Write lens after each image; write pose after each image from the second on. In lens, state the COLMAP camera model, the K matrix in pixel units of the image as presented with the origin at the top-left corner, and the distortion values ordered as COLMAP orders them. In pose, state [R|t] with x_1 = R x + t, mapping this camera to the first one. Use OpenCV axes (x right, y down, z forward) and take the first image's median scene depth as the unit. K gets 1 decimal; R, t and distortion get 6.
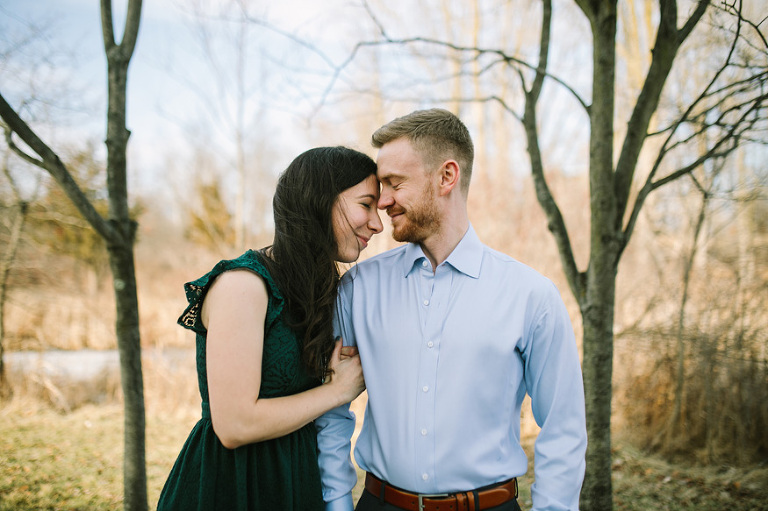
lens RADIAL K [[736.7, 0, 379.9], [0, 736.7, 253.2], [0, 0, 1]] dist [-0.076902, 0.134974]
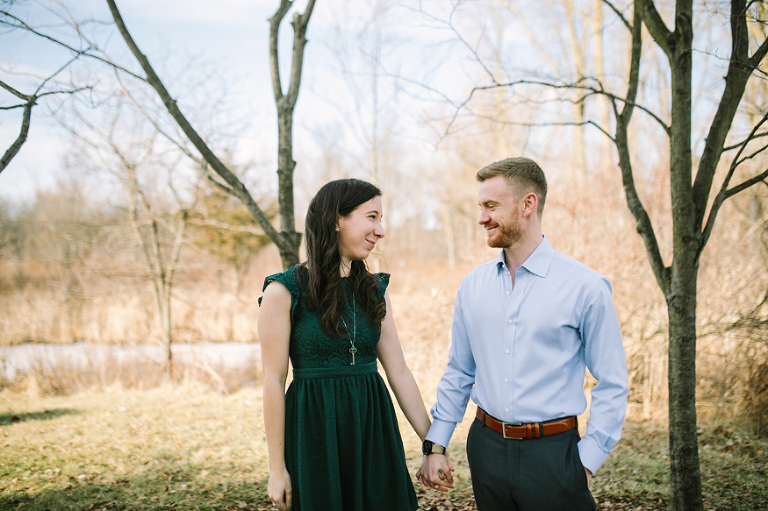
lens RADIAL K [[736.7, 0, 379.9], [0, 736.7, 253.2], [0, 0, 1]] dist [-0.076902, 0.134974]
pose [[0.985477, -0.018577, -0.168787, 0.017507], [0.019931, 0.999781, 0.006330, -0.014088], [0.168632, -0.009602, 0.985632, -0.250611]]
